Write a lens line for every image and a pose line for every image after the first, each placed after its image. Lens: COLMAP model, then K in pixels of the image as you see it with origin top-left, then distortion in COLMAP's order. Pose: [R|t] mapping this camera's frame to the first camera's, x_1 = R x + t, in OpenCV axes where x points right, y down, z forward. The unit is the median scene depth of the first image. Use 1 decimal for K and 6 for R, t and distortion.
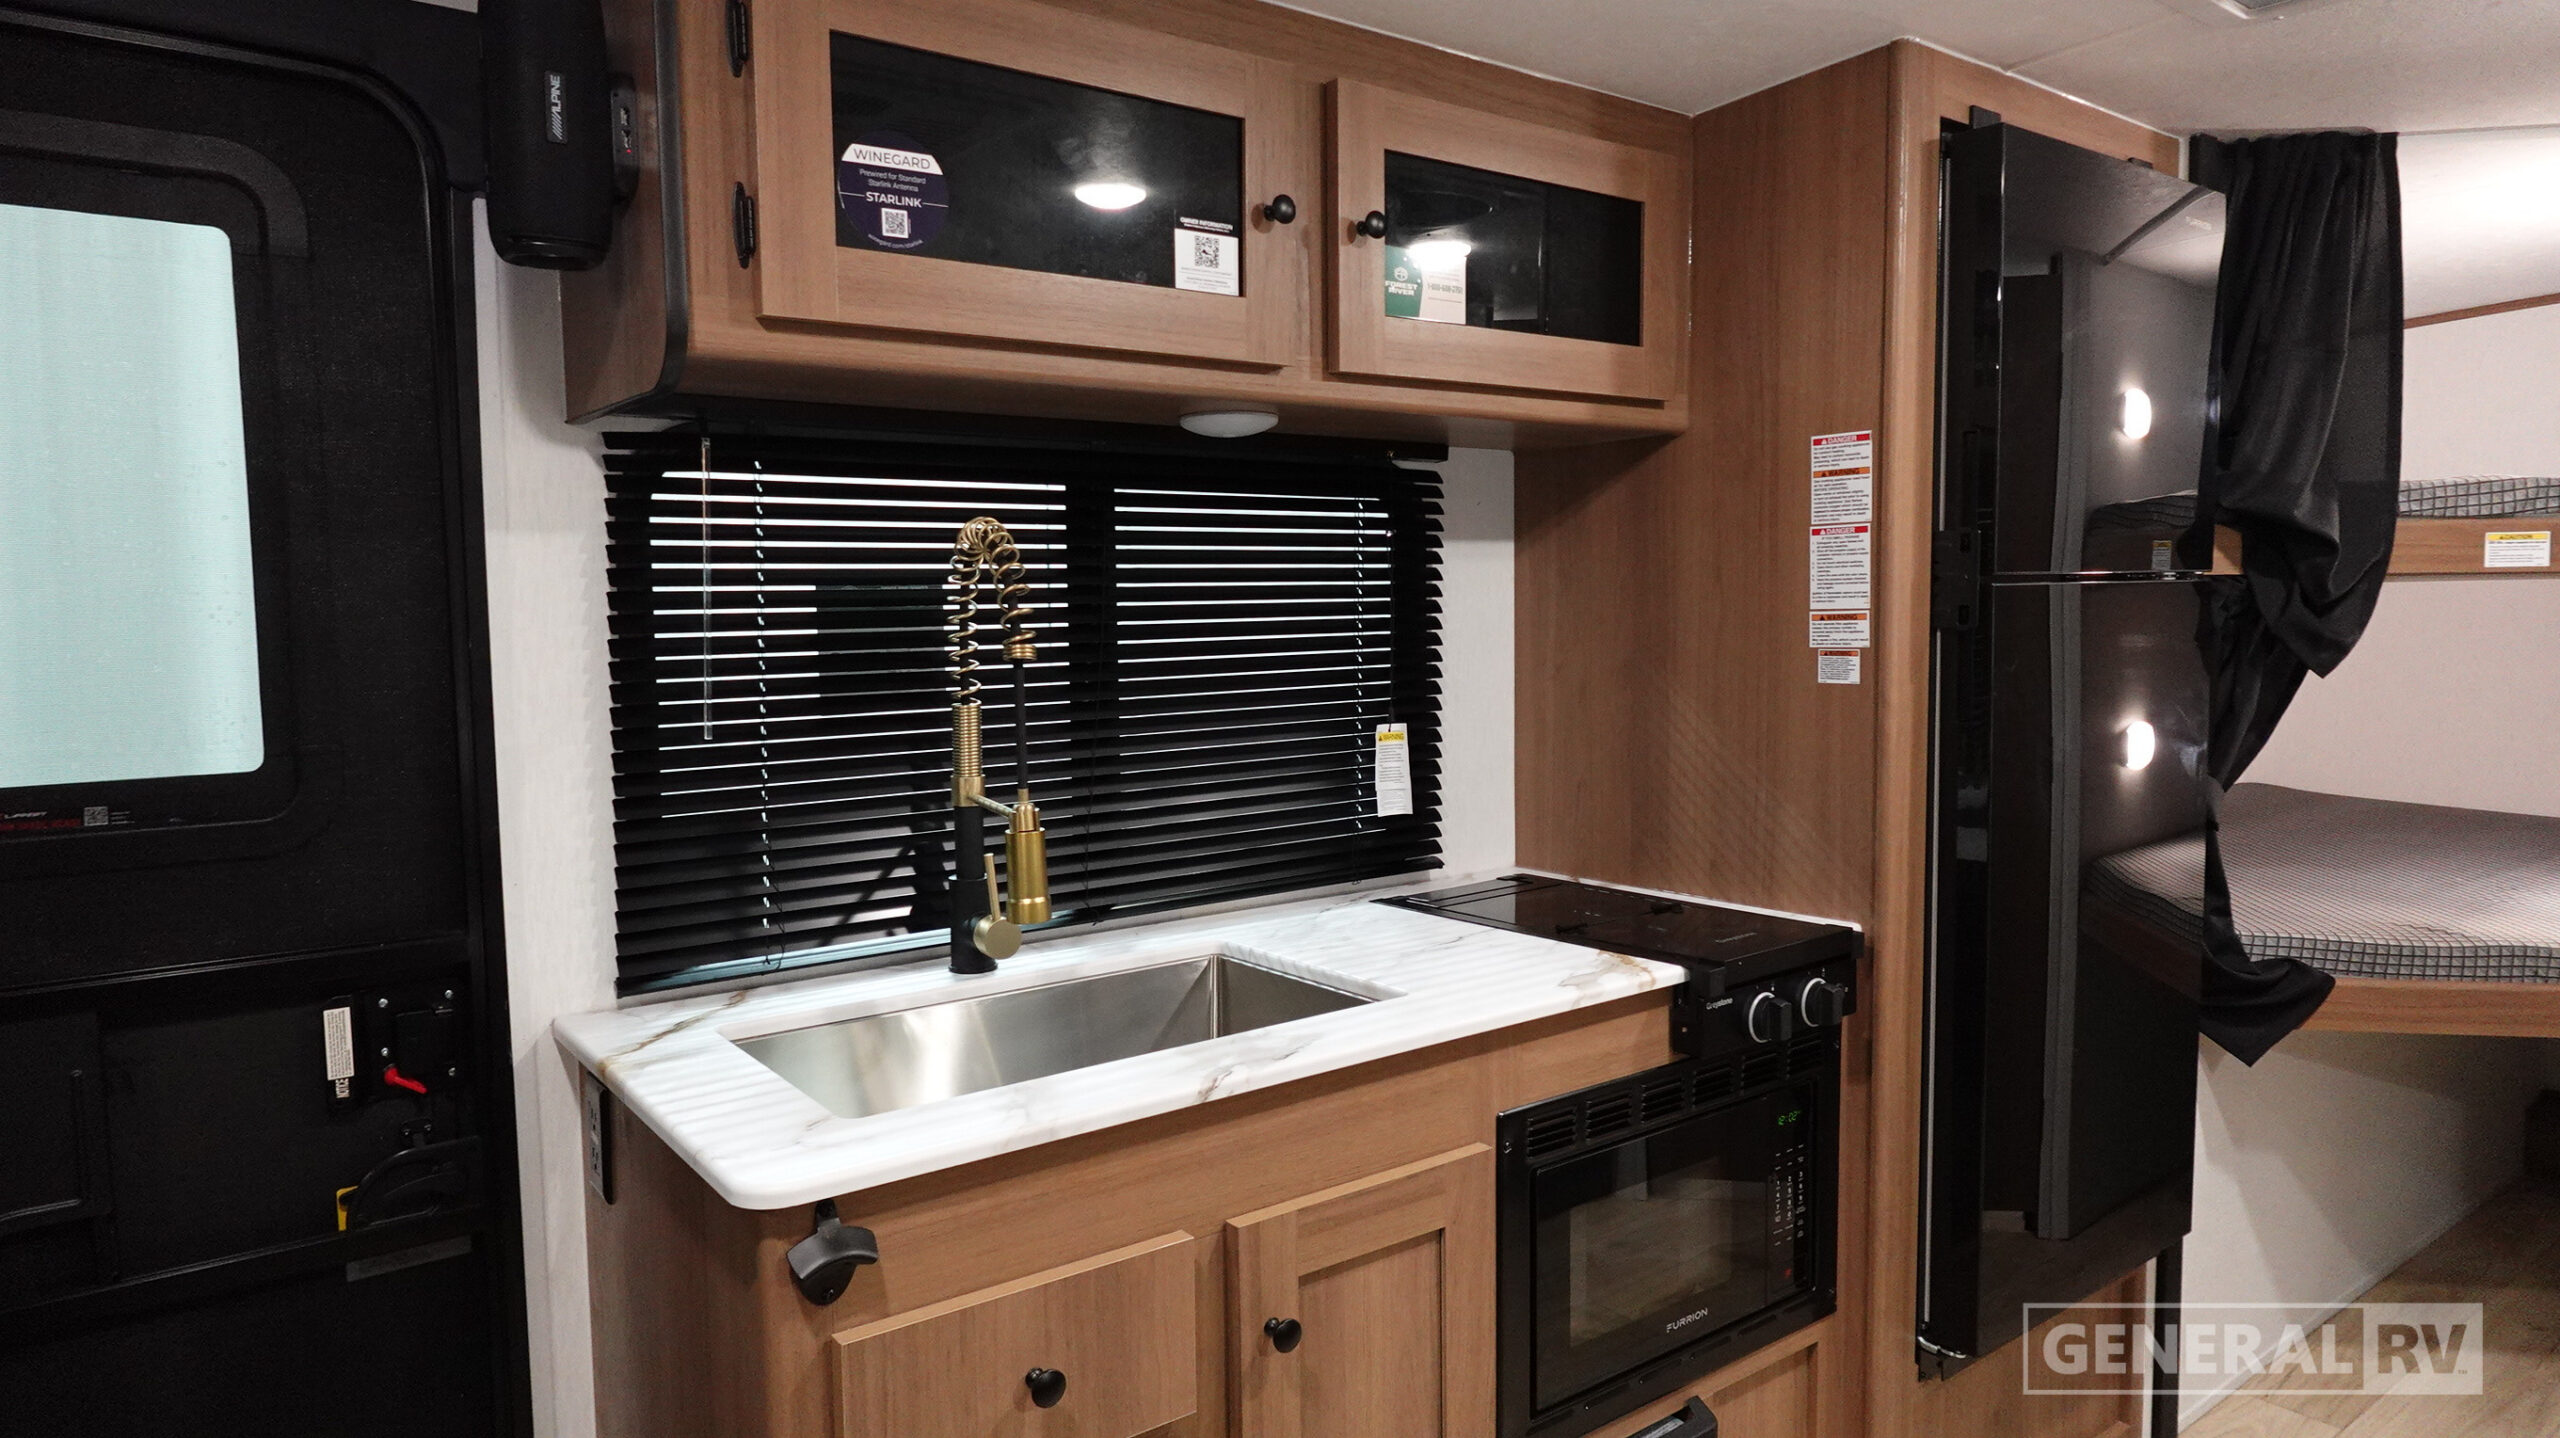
lens RADIAL K [[1506.0, 0, 1295.2], [0, 1506.0, 708.3], [0, 0, 1]] dist [-0.010734, 0.006612]
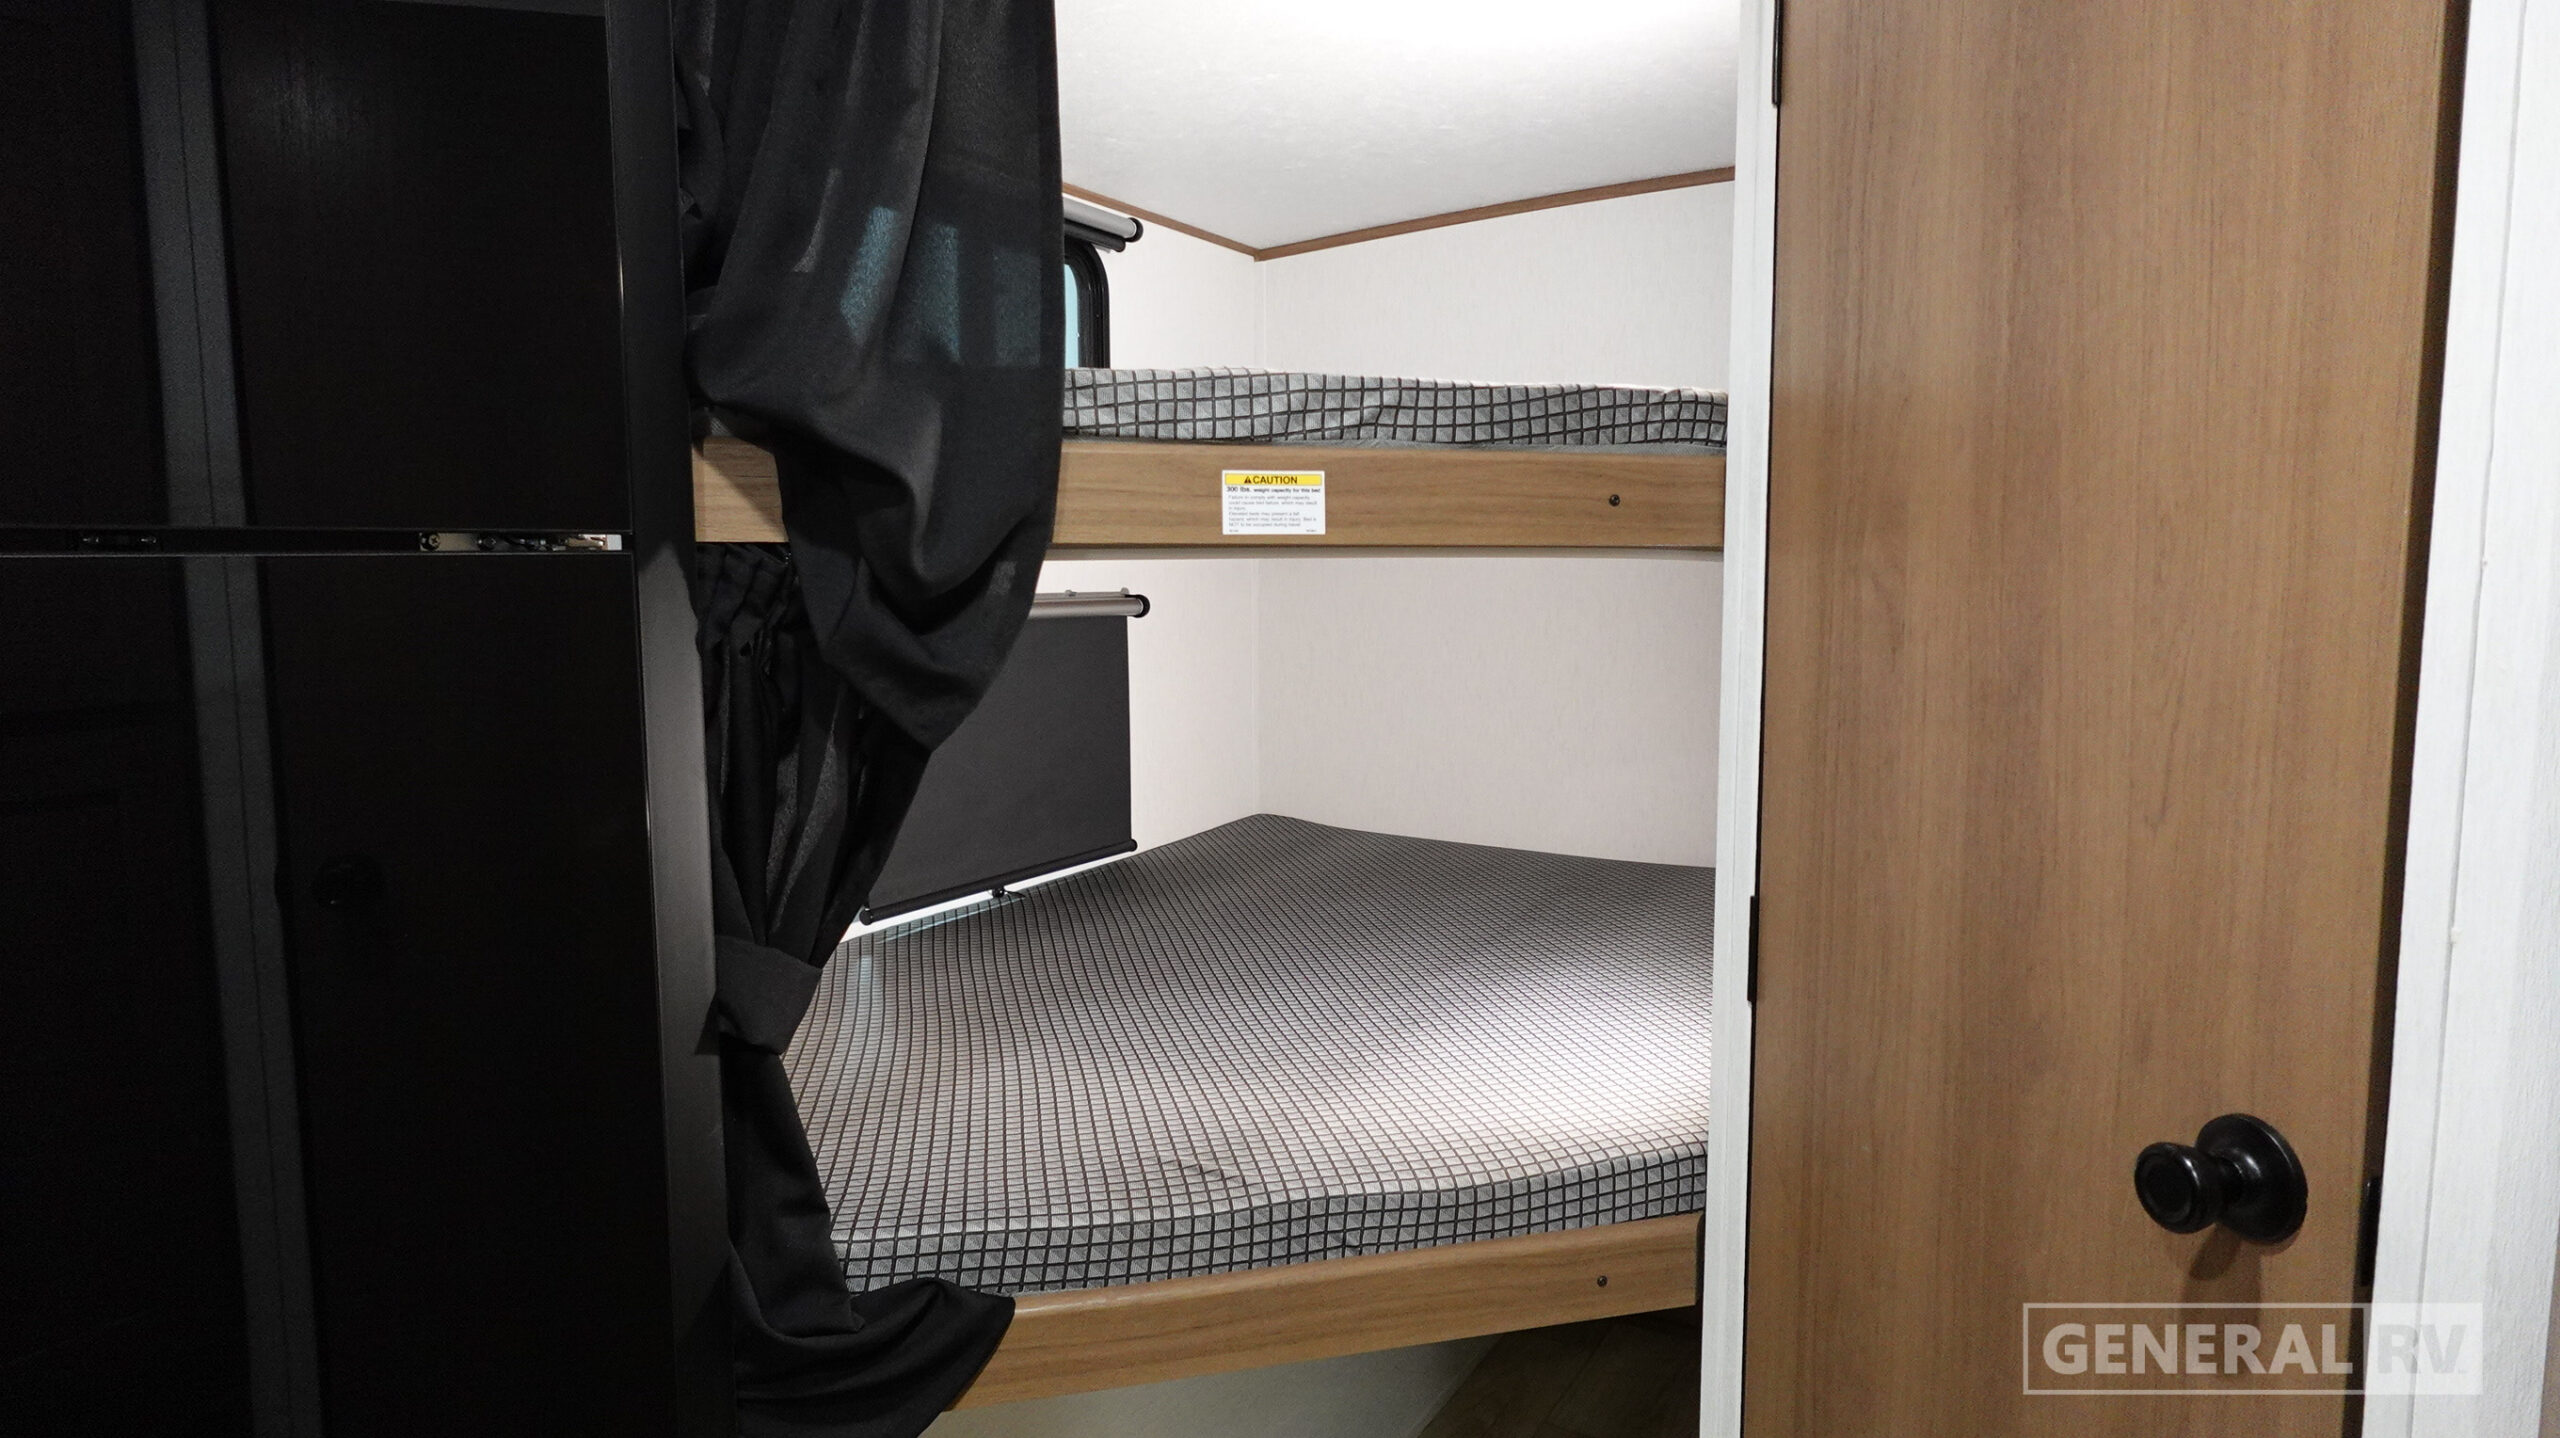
lens RADIAL K [[1506.0, 0, 1298.1], [0, 1506.0, 723.1], [0, 0, 1]] dist [-0.010734, 0.006612]
pose [[0.914758, -0.033194, 0.402636, 0.594596], [0.022720, 0.999268, 0.030765, -0.042052], [-0.403363, -0.018995, 0.914843, 0.488545]]
